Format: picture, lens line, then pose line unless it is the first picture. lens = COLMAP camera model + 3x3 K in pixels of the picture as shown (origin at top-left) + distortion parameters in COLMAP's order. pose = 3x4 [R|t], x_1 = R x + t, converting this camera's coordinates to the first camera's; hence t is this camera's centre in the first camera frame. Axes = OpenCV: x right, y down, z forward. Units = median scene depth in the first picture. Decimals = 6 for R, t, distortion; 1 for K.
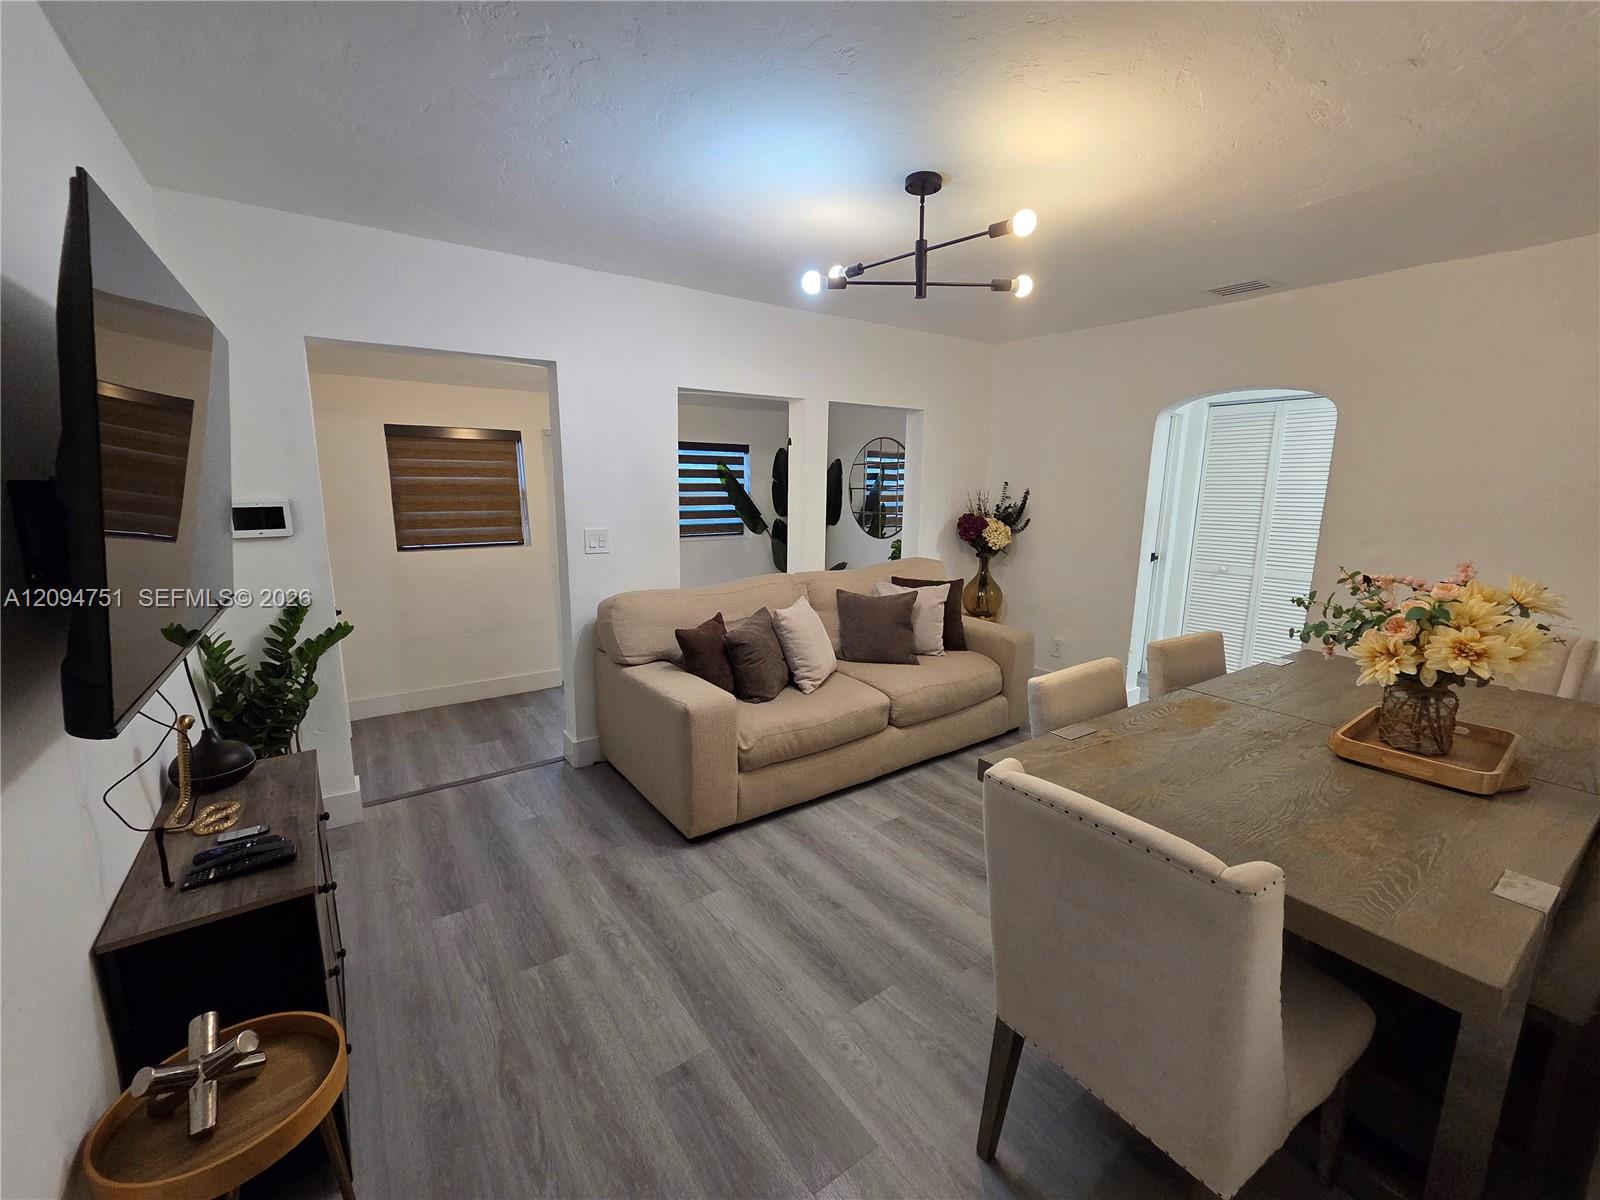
lens RADIAL K [[655.0, 0, 808.6], [0, 655.0, 605.2], [0, 0, 1]] dist [0.003110, 0.000037]
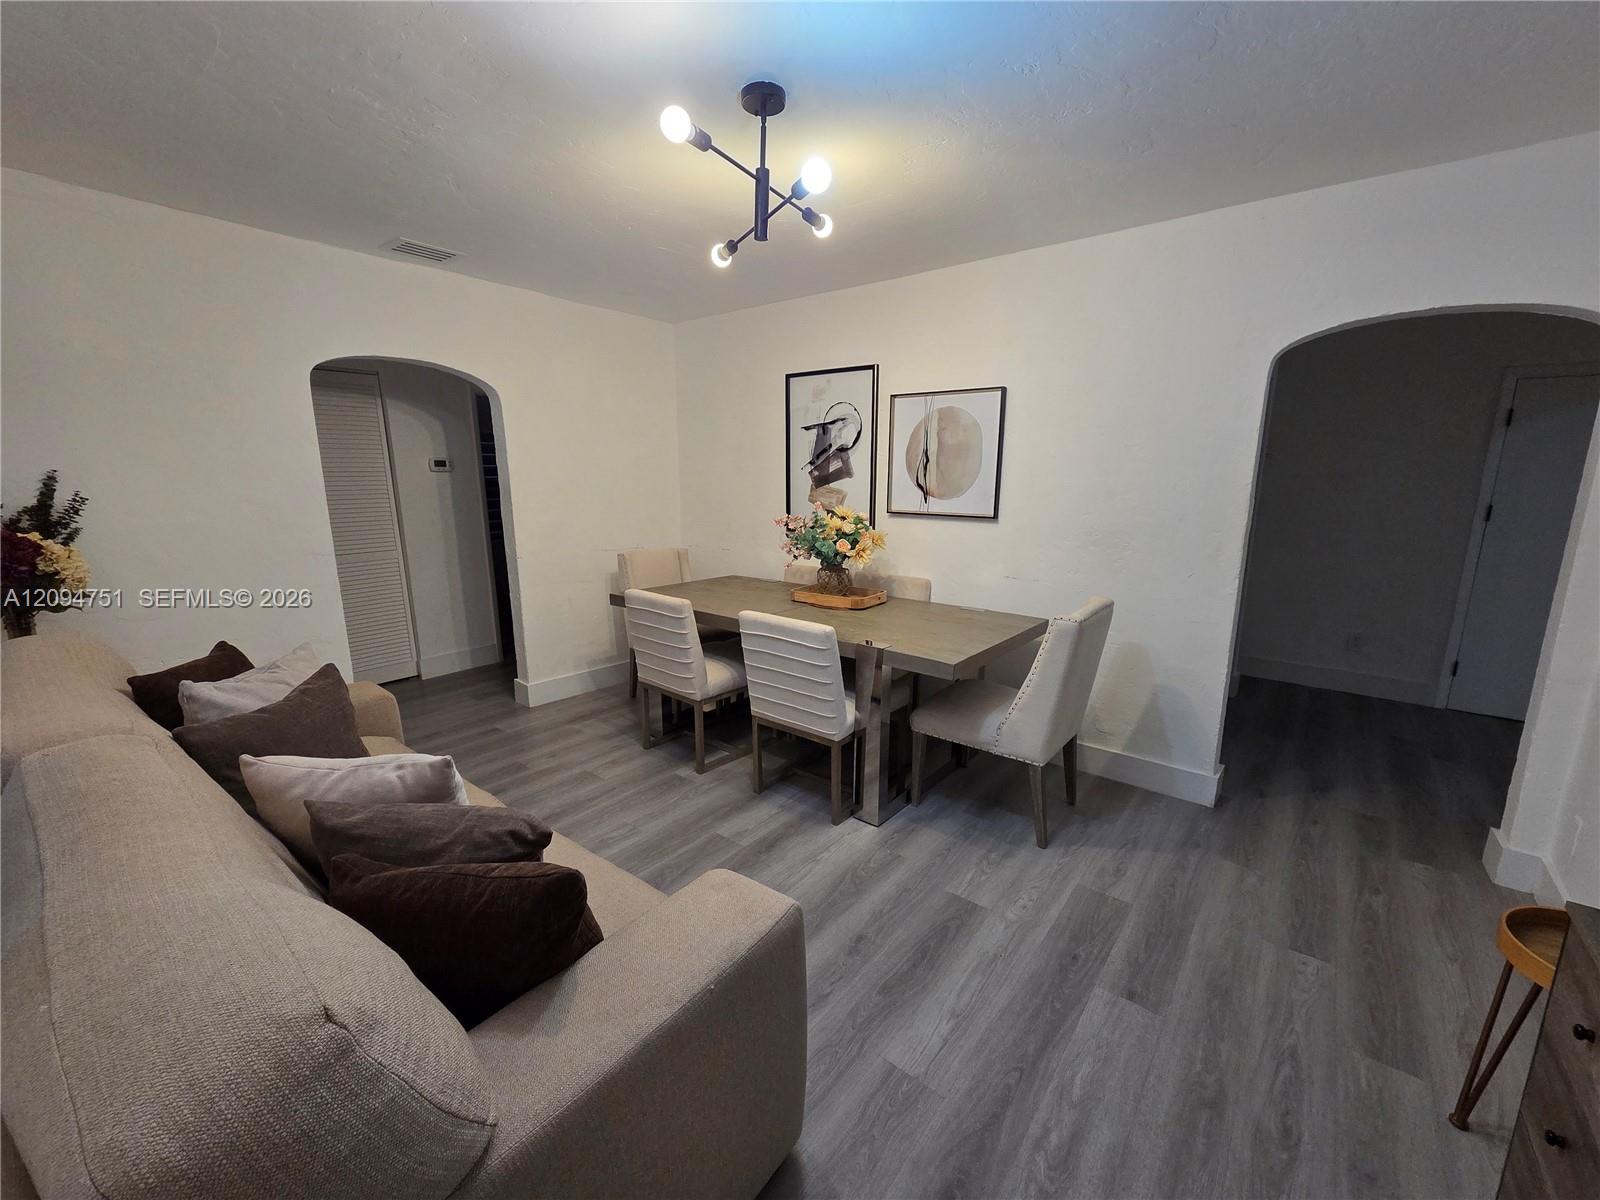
lens RADIAL K [[655.0, 0, 808.6], [0, 655.0, 605.2], [0, 0, 1]] dist [0.003110, 0.000037]
pose [[-0.273039, -0.202728, 0.940400, -0.804521], [0.171537, 0.951617, 0.254951, -0.250076], [-0.946586, 0.230925, -0.225053, 1.366820]]
